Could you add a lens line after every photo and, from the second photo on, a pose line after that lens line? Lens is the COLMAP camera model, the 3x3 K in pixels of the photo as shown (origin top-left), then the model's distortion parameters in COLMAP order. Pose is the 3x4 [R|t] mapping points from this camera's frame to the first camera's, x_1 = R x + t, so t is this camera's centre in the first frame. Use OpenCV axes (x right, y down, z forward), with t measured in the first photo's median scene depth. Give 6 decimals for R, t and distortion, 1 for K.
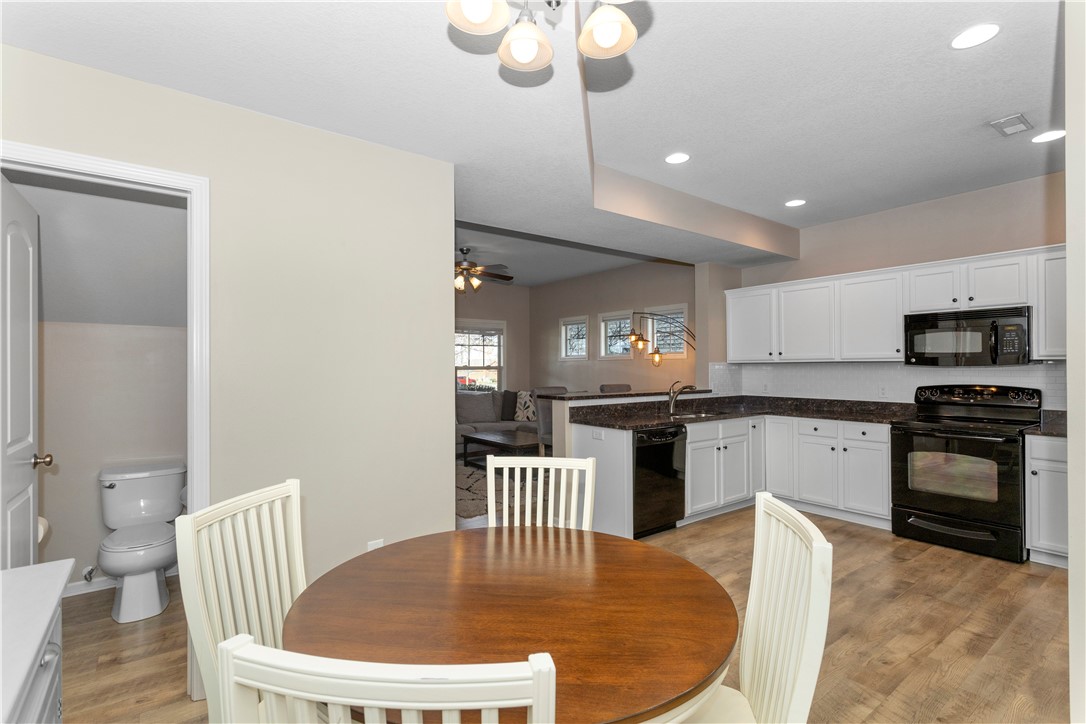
lens RADIAL K [[511.4, 0, 542.8], [0, 511.4, 363.8], [0, 0, 1]] dist [0.001993, 0.001040]
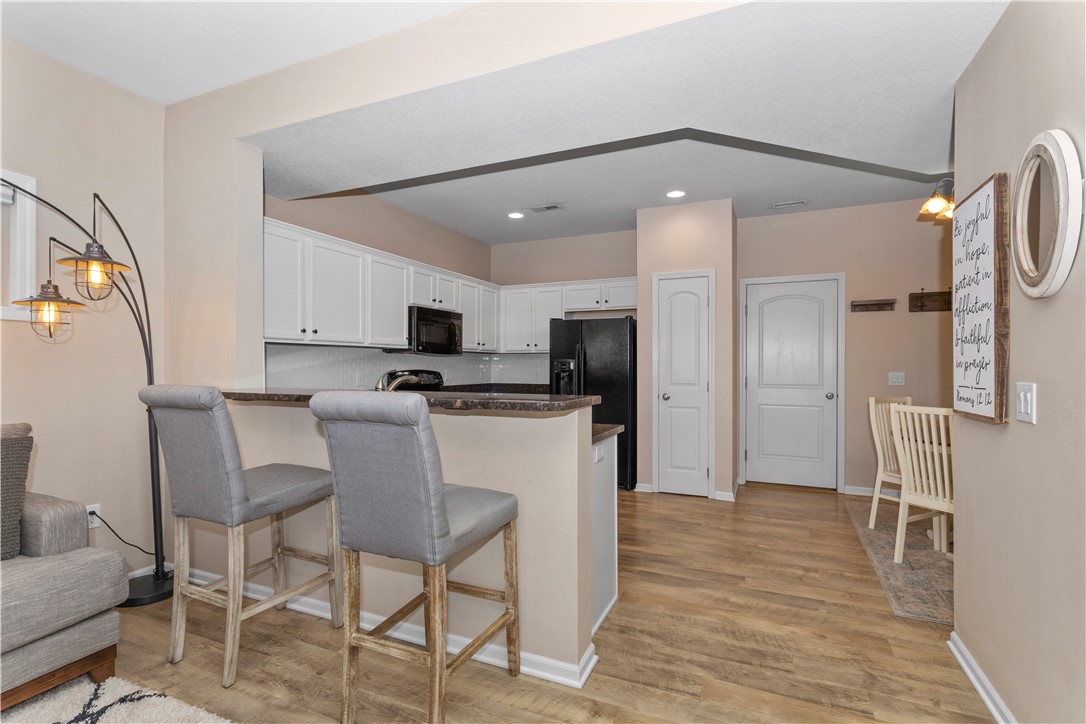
lens RADIAL K [[511.4, 0, 541.6], [0, 511.4, 367.4], [0, 0, 1]] dist [0.001993, 0.001040]
pose [[-0.476420, 0.001765, 0.879216, -0.367057], [-0.005010, 0.999976, -0.004722, 0.037589], [-0.879204, -0.006654, -0.476399, 1.268166]]
